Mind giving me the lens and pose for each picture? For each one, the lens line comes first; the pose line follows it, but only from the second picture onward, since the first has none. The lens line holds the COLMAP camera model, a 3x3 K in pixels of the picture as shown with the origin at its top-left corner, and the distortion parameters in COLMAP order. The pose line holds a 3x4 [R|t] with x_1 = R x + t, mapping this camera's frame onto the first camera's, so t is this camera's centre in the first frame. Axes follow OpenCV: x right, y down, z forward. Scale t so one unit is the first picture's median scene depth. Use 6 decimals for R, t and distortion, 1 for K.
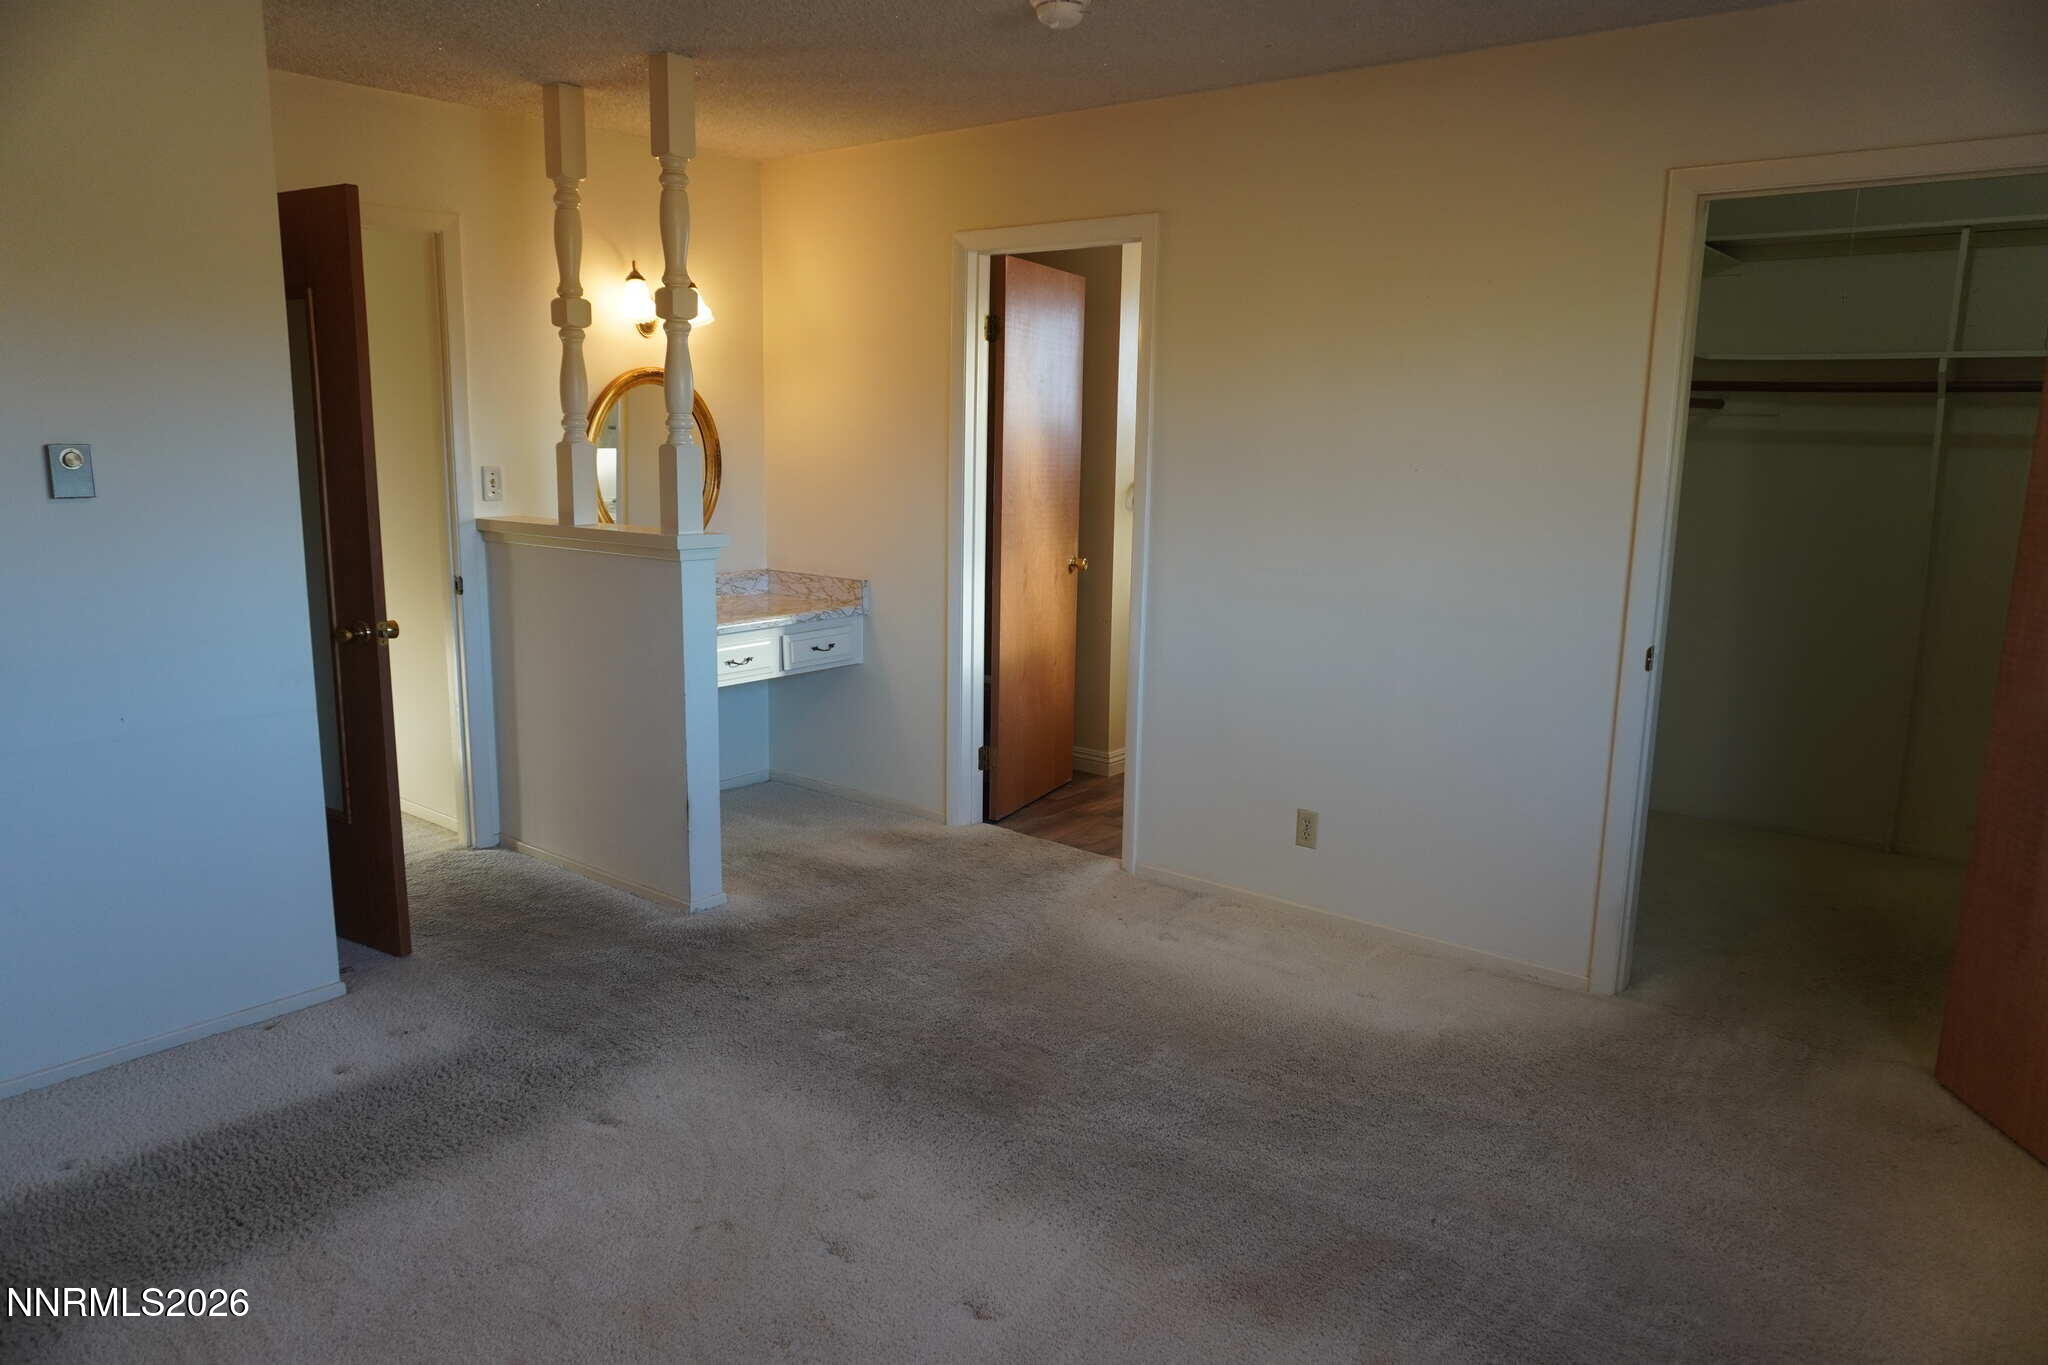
lens RADIAL K [[1378.3, 0, 1012.7], [0, 1378.3, 685.2], [0, 0, 1]] dist [-0.031923, 0.033165]
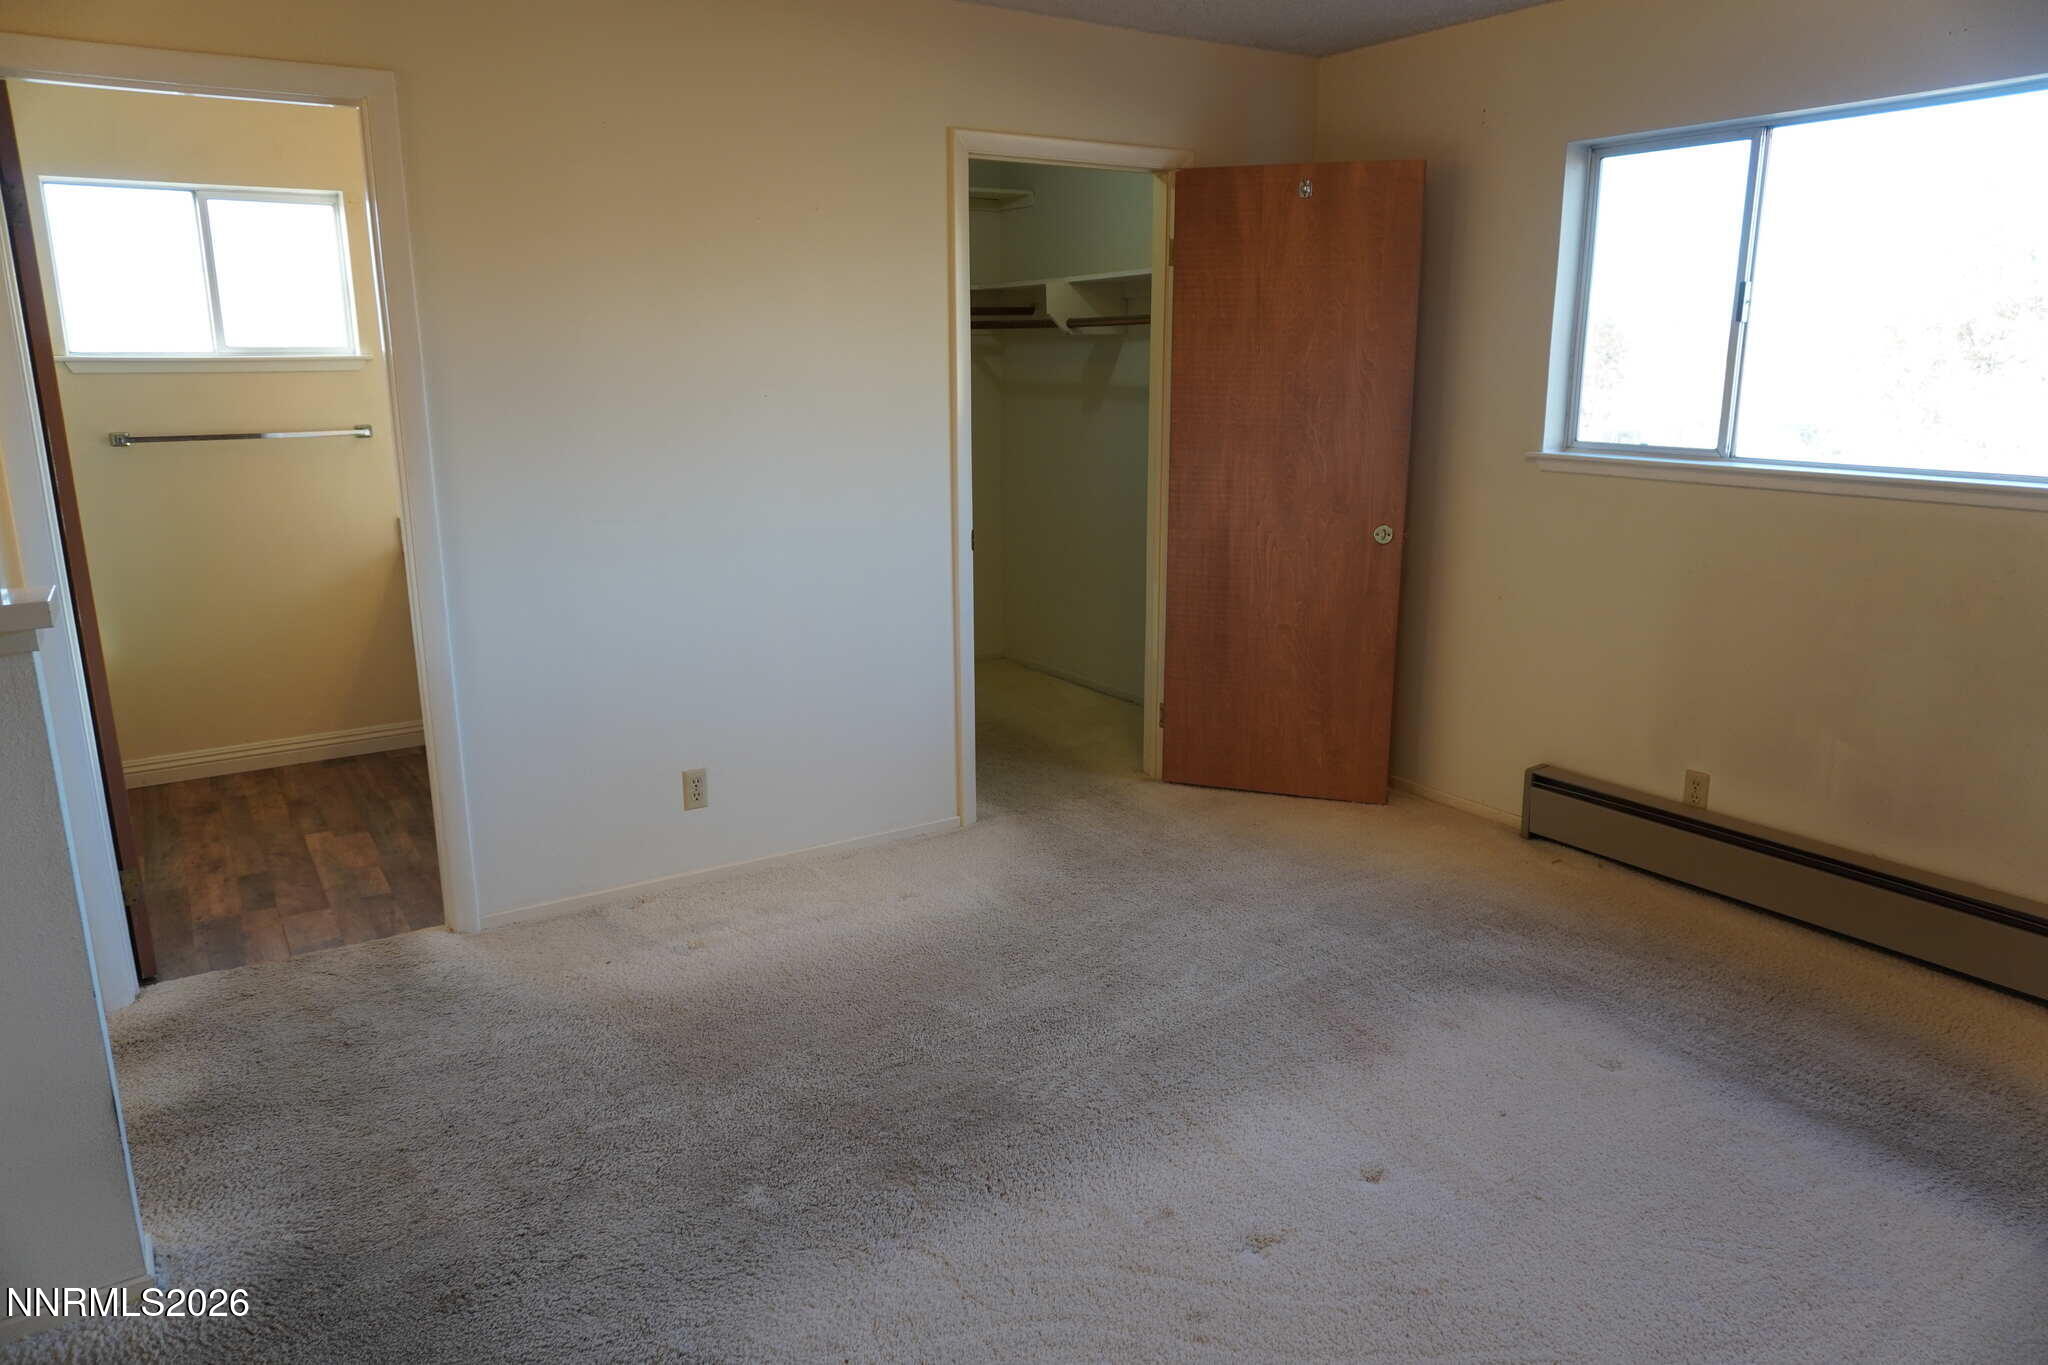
lens RADIAL K [[1398.2, 0, 1024.0], [0, 1398.2, 682.5], [0, 0, 1]] dist [-0.009495, -0.003866]
pose [[0.300152, -0.239653, 0.923296, -0.634324], [0.187694, 0.963841, 0.189160, -0.112673], [-0.935243, 0.116520, 0.334280, 0.515100]]
